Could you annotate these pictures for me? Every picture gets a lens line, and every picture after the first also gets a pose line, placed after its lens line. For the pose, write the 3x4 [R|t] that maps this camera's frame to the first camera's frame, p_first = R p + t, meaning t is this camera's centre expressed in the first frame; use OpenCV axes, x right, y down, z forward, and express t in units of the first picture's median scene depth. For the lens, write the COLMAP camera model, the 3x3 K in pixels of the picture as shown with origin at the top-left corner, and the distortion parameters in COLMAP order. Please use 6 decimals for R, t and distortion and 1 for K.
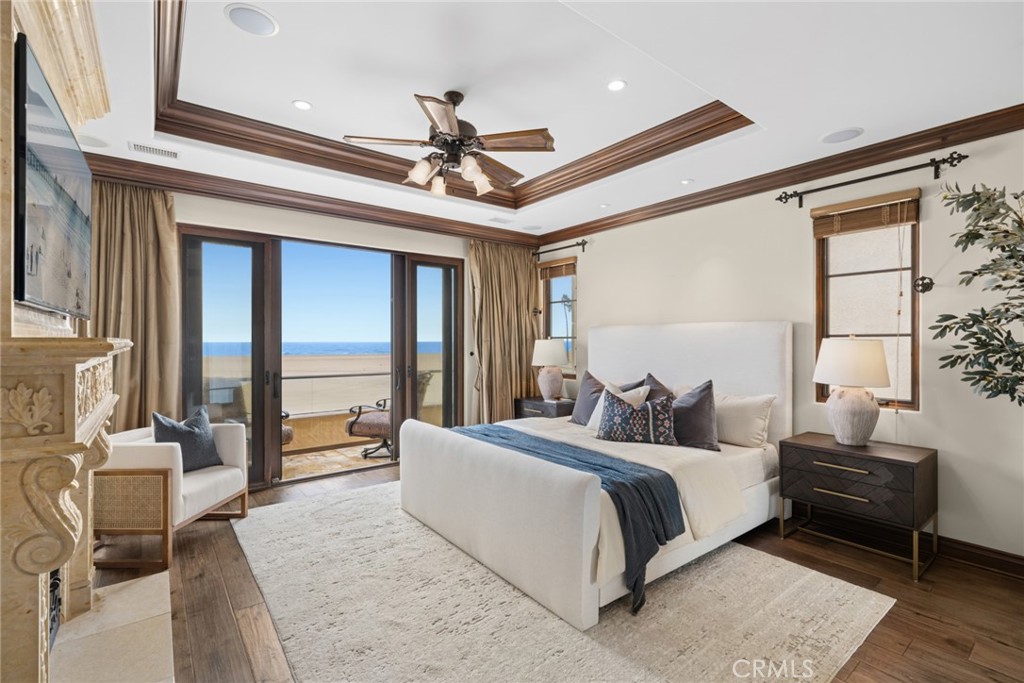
lens RADIAL K [[465.8, 0, 510.5], [0, 465.8, 340.8], [0, 0, 1]] dist [0.013833, 0.000981]
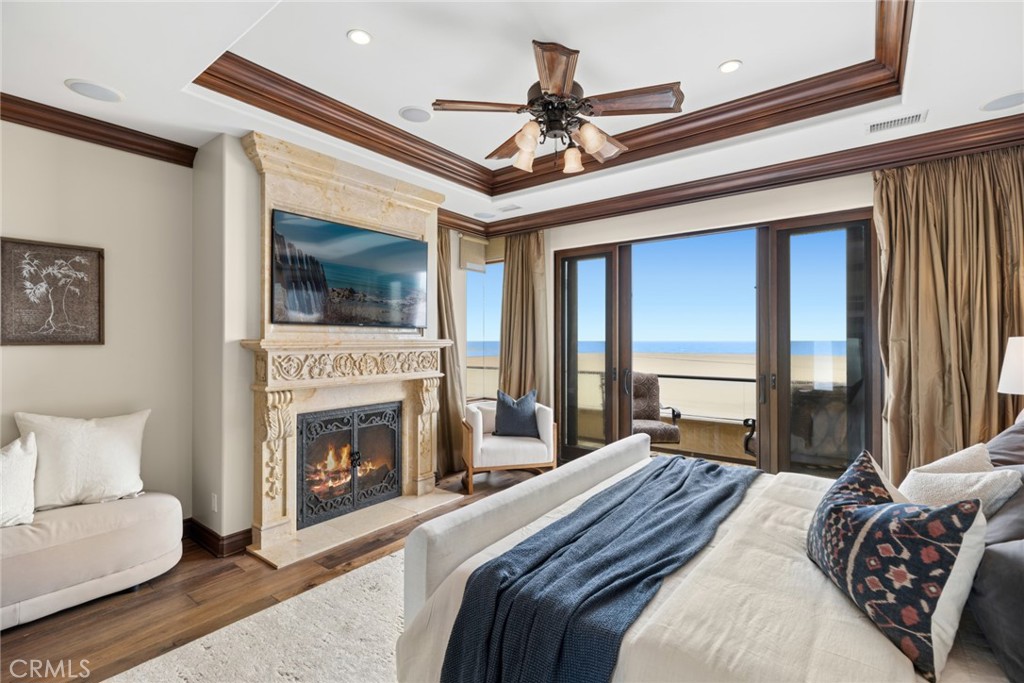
lens RADIAL K [[465.8, 0, 508.9], [0, 465.8, 334.1], [0, 0, 1]] dist [0.013833, 0.000981]
pose [[0.244605, -0.007797, -0.969592, 0.471219], [-0.000802, 0.999966, -0.008244, -0.002942], [0.969623, 0.002794, 0.244590, 0.479429]]
